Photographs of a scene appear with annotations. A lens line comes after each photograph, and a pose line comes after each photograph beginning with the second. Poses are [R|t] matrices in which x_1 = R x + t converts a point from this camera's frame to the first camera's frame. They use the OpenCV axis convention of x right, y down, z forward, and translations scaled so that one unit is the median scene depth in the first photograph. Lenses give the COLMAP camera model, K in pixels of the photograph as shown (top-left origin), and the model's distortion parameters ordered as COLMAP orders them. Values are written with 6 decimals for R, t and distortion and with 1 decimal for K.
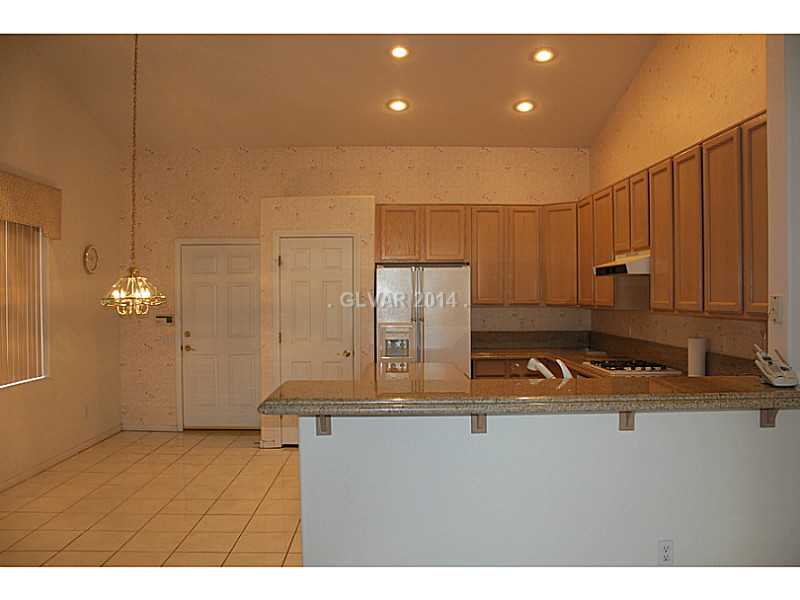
lens RADIAL K [[657.6, 0, 400.0], [0, 657.6, 300.0], [0, 0, 1]] dist [-0.126750, 0.015686]
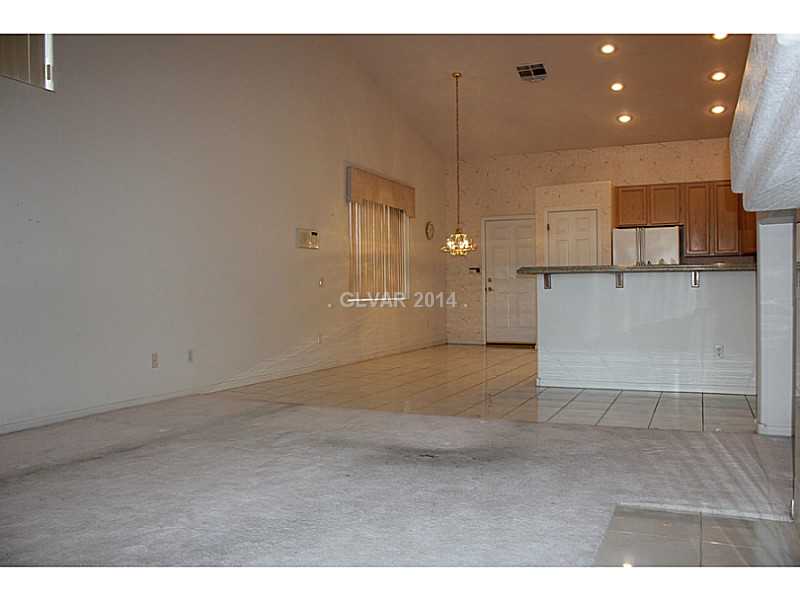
lens RADIAL K [[657.6, 0, 400.0], [0, 657.6, 300.0], [0, 0, 1]] dist [-0.126750, 0.015686]
pose [[0.898013, 0.000065, -0.439969, 0.175131], [0.002868, 0.999978, 0.006002, 0.099099], [0.439959, -0.006651, 0.897993, -0.517586]]
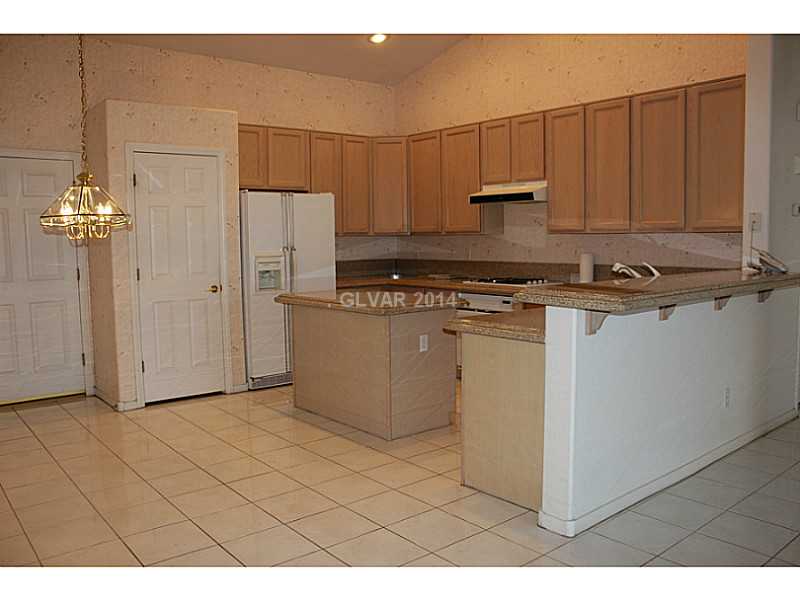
lens RADIAL K [[657.6, 0, 400.0], [0, 657.6, 300.0], [0, 0, 1]] dist [-0.126750, 0.015686]
pose [[0.781658, -0.064345, 0.620379, -0.430322], [0.015063, 0.996322, 0.084360, 0.026481], [-0.623525, -0.056596, 0.779752, 0.165347]]
